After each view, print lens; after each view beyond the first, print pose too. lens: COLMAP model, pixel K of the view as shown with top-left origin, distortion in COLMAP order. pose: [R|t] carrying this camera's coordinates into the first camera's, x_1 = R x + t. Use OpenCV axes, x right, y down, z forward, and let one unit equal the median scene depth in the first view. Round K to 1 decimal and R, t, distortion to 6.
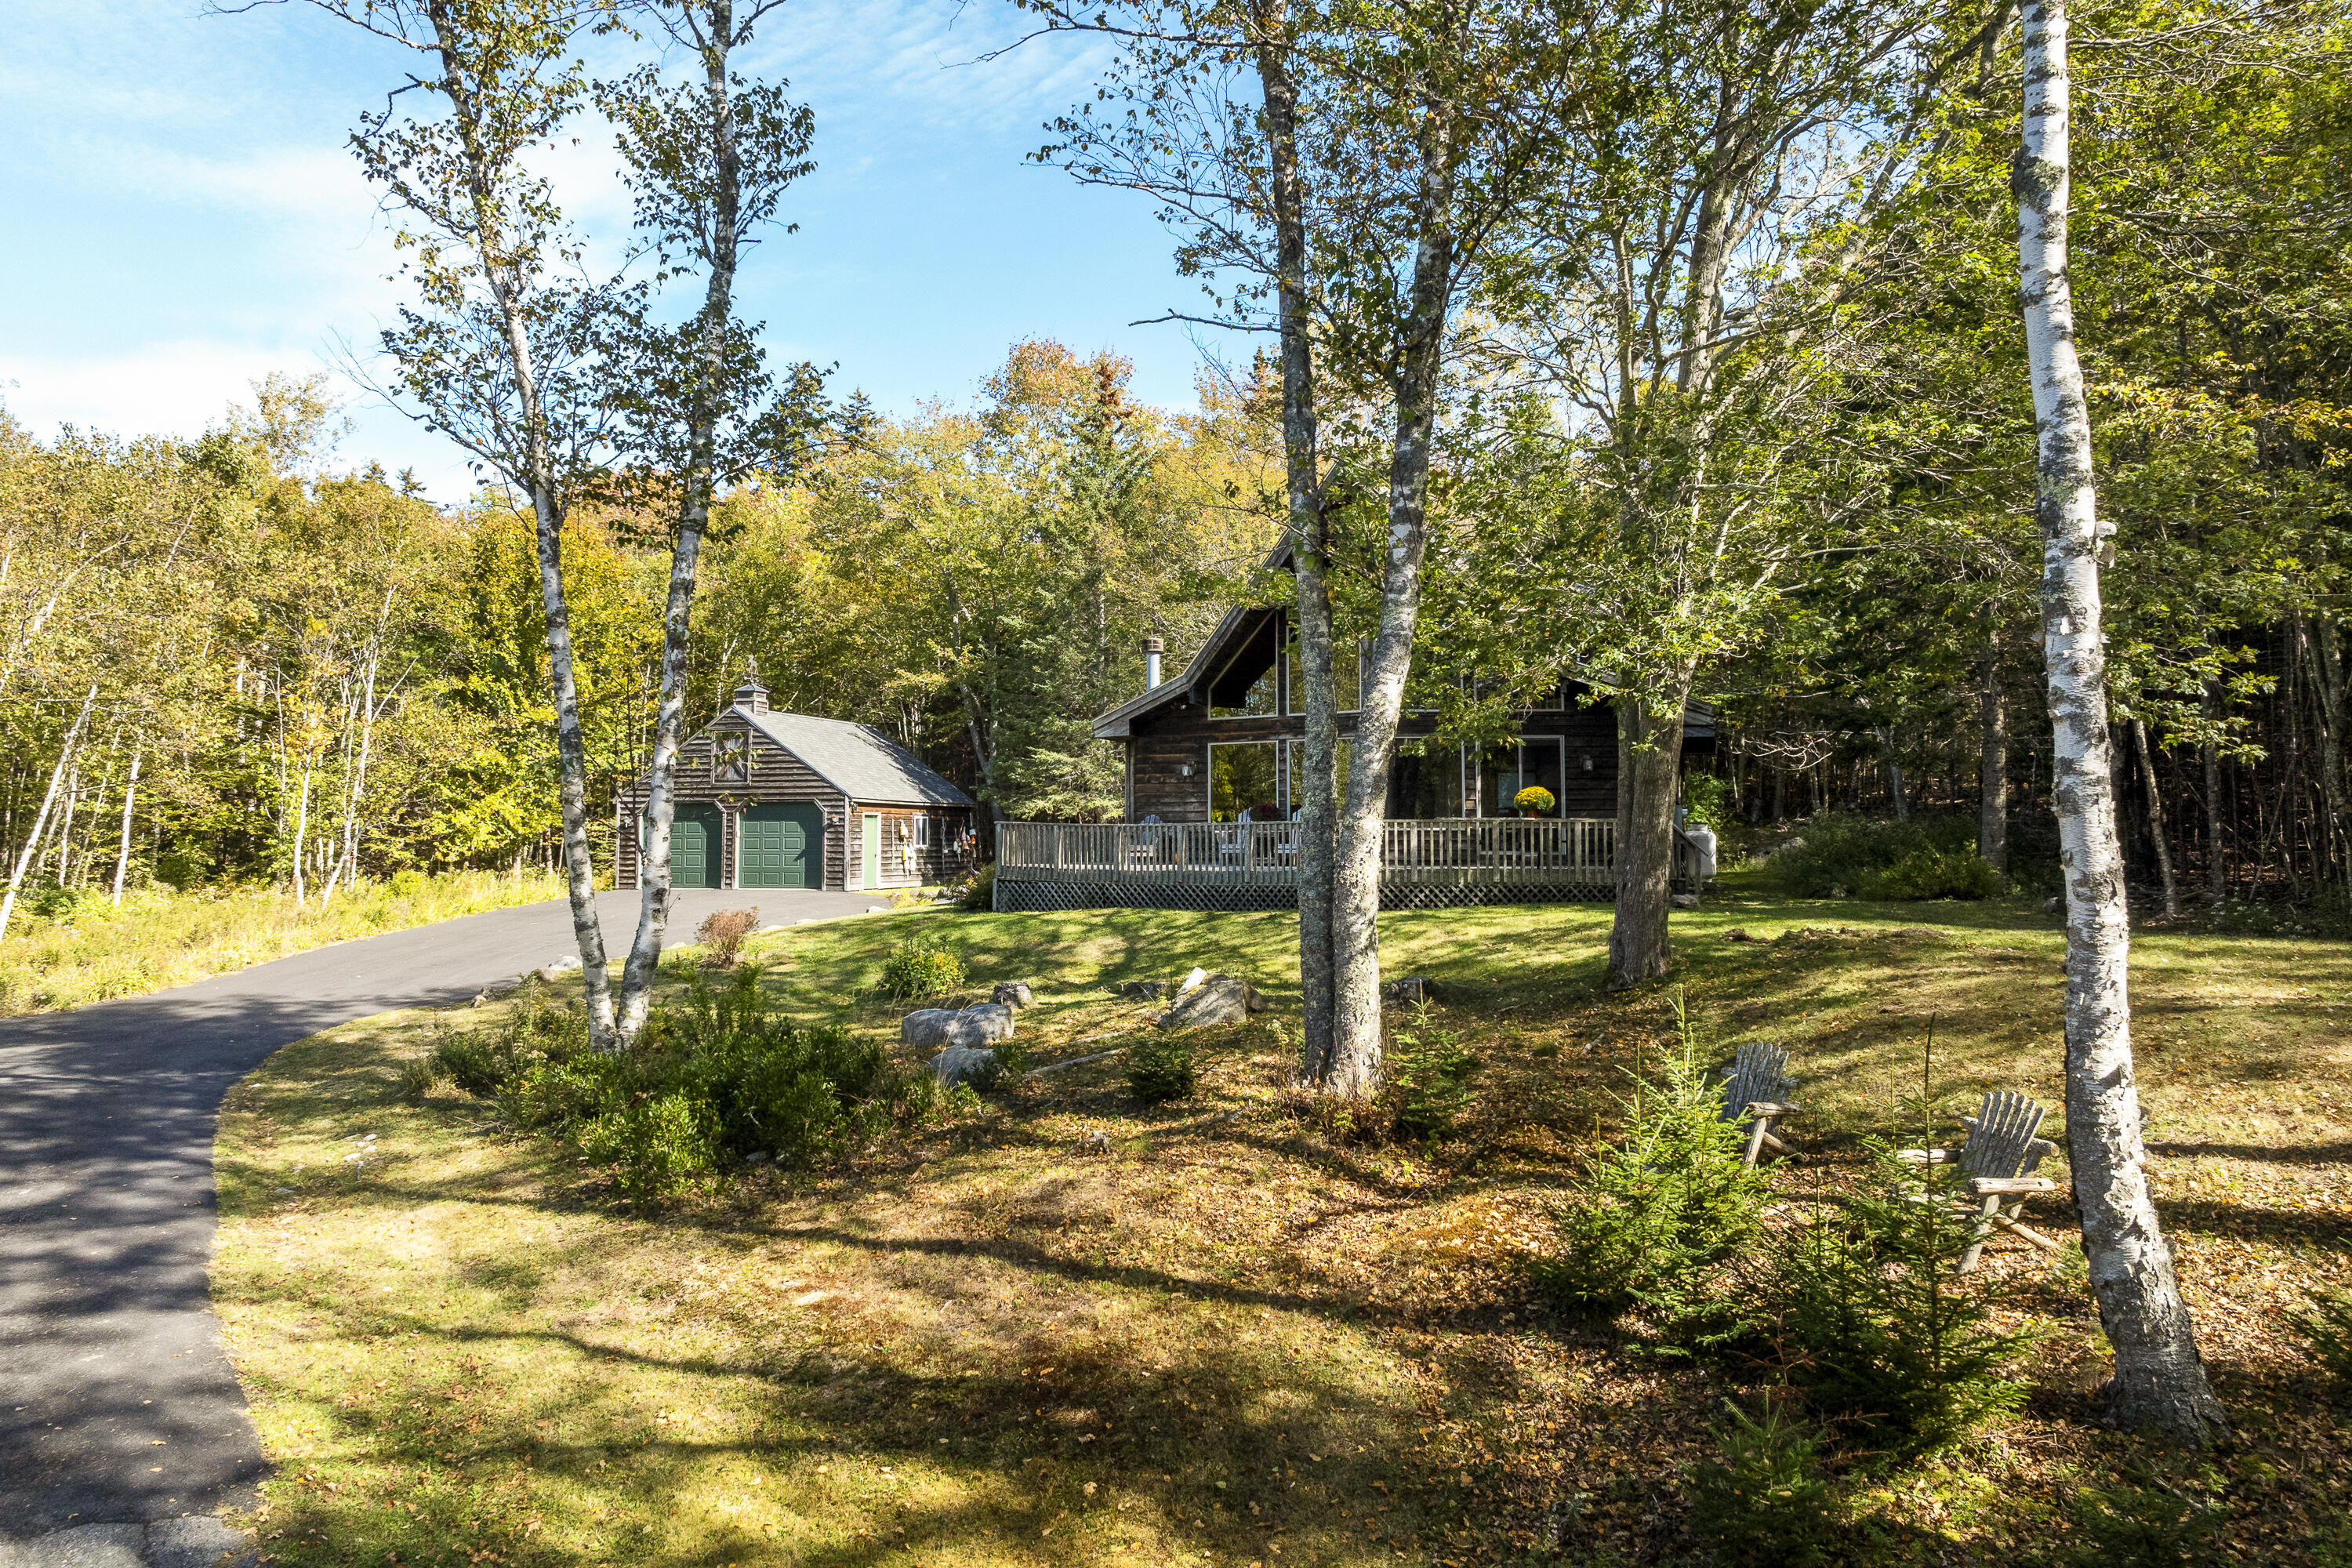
lens RADIAL K [[1616.6, 0, 1173.7], [0, 1616.6, 721.9], [0, 0, 1]] dist [-0.003384, -0.002895]
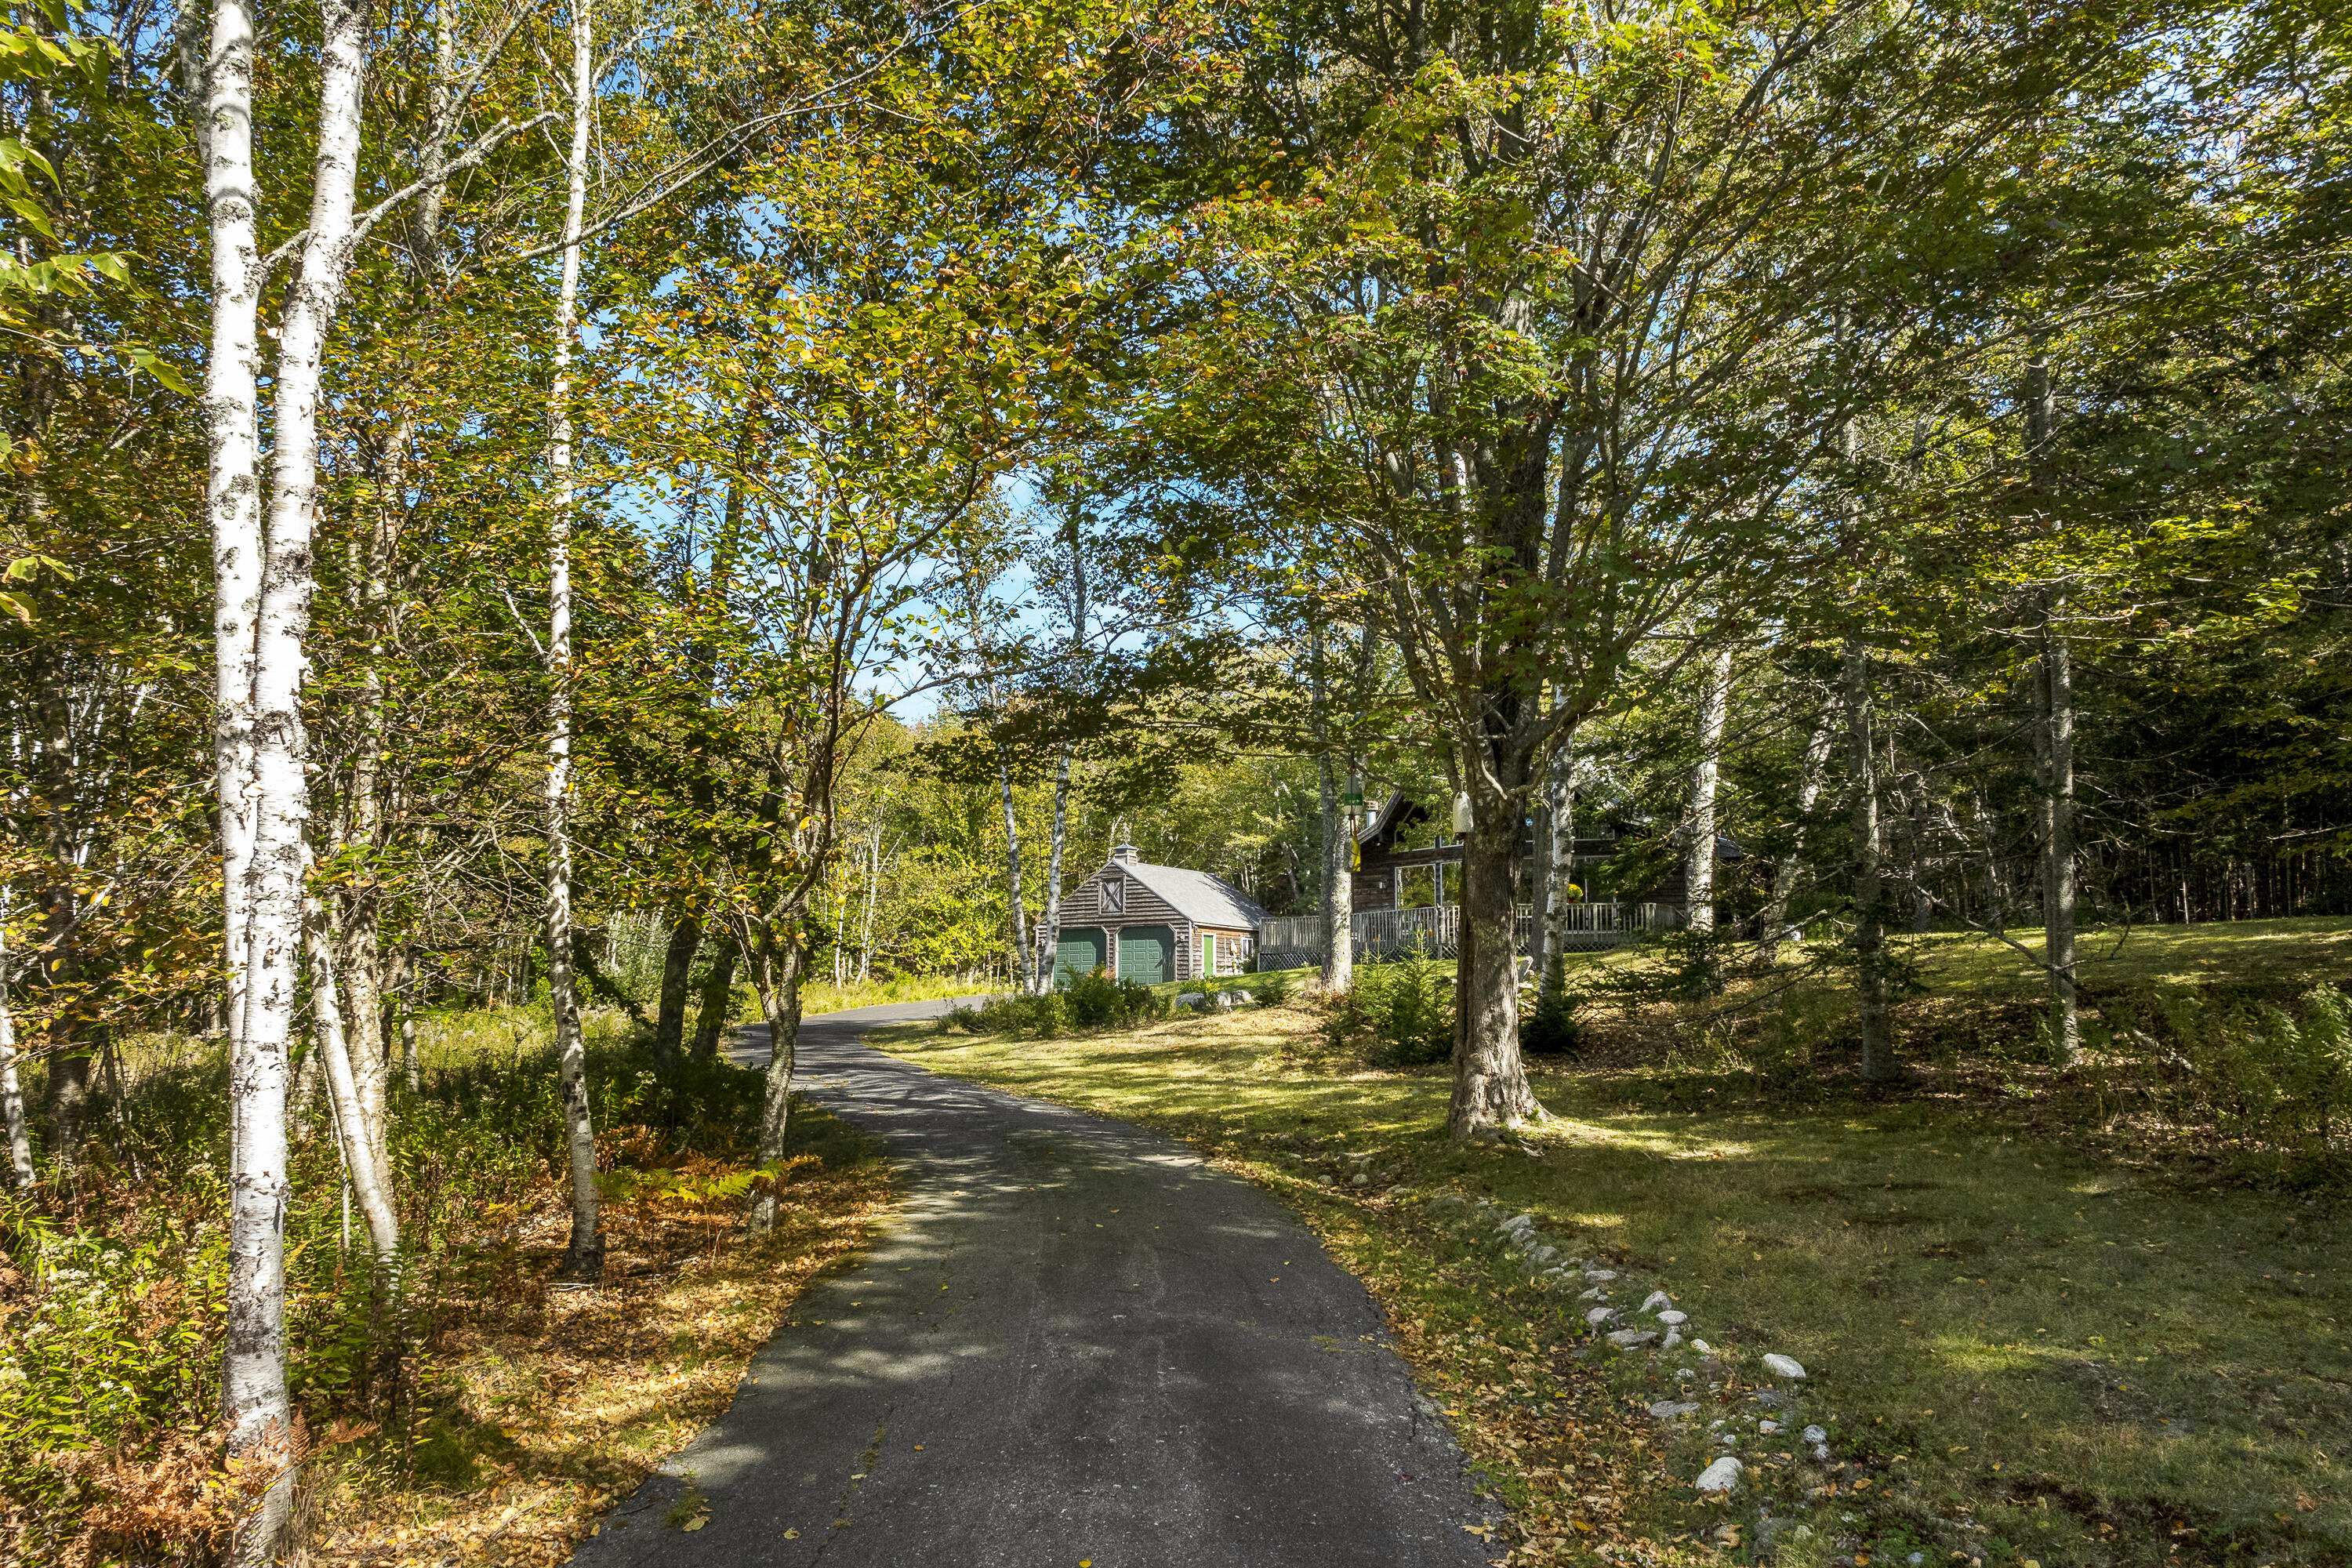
lens RADIAL K [[1616.6, 0, 1173.7], [0, 1616.6, 721.9], [0, 0, 1]] dist [-0.003384, -0.002895]
pose [[0.969062, -0.042176, -0.243186, 0.123770], [0.015829, 0.993884, -0.109292, 0.025088], [0.246308, 0.102061, 0.963803, -0.351089]]
